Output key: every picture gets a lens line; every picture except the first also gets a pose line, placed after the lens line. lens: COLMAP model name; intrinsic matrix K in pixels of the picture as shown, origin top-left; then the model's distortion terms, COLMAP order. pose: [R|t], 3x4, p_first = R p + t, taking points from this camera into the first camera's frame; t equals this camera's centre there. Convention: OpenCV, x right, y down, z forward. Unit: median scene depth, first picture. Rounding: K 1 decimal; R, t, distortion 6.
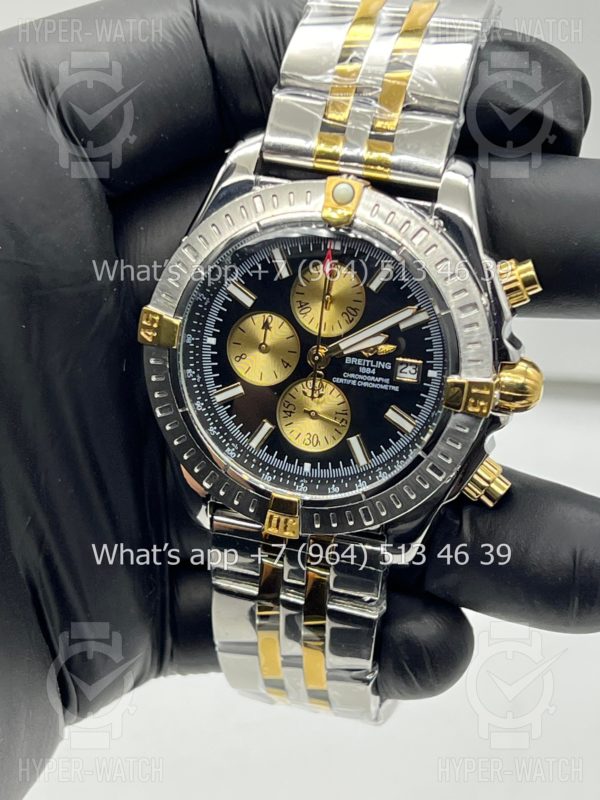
lens RADIAL K [[1881.1, 0, 300.0], [0, 1881.1, 400.0], [0, 0, 1]] dist [0.244318, -0.126986]
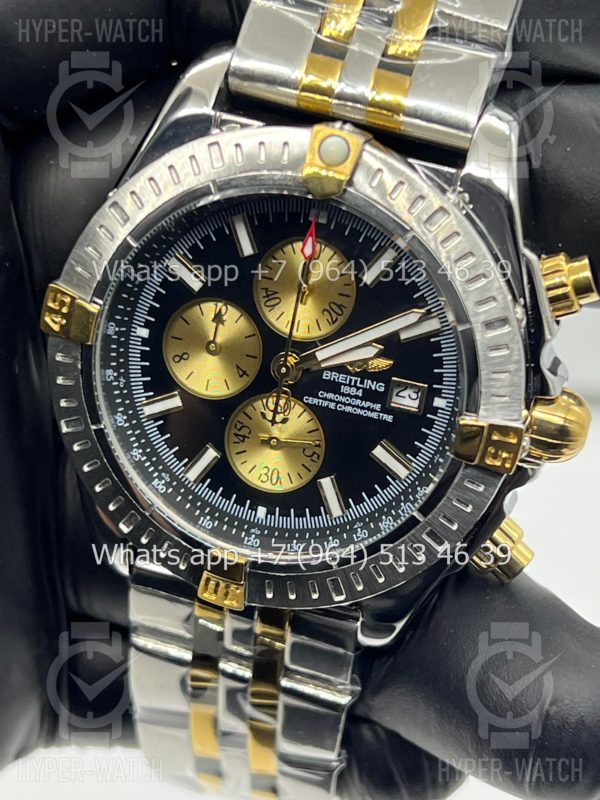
lens RADIAL K [[1881.1, 0, 300.0], [0, 1881.1, 400.0], [0, 0, 1]] dist [0.244318, -0.126986]
pose [[0.997665, 0.068200, 0.003710, 0.013346], [-0.068275, 0.994303, 0.081852, -0.070575], [0.001894, -0.081915, 0.996638, 0.270762]]
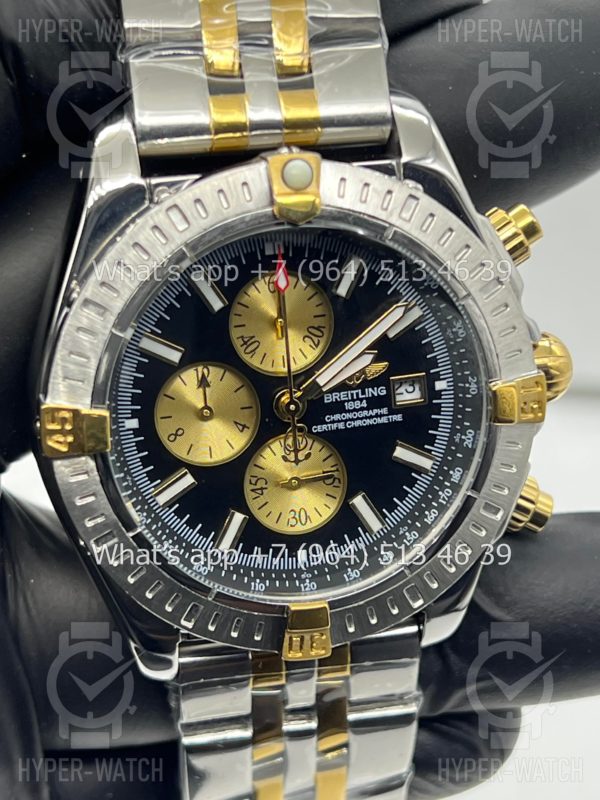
lens RADIAL K [[1881.1, 0, 300.0], [0, 1881.1, 400.0], [0, 0, 1]] dist [0.244318, -0.126986]
pose [[0.896806, -0.271544, 0.349289, -0.236724], [0.256732, 0.962376, 0.089005, -0.087533], [-0.360316, 0.009853, 0.932778, 0.330034]]
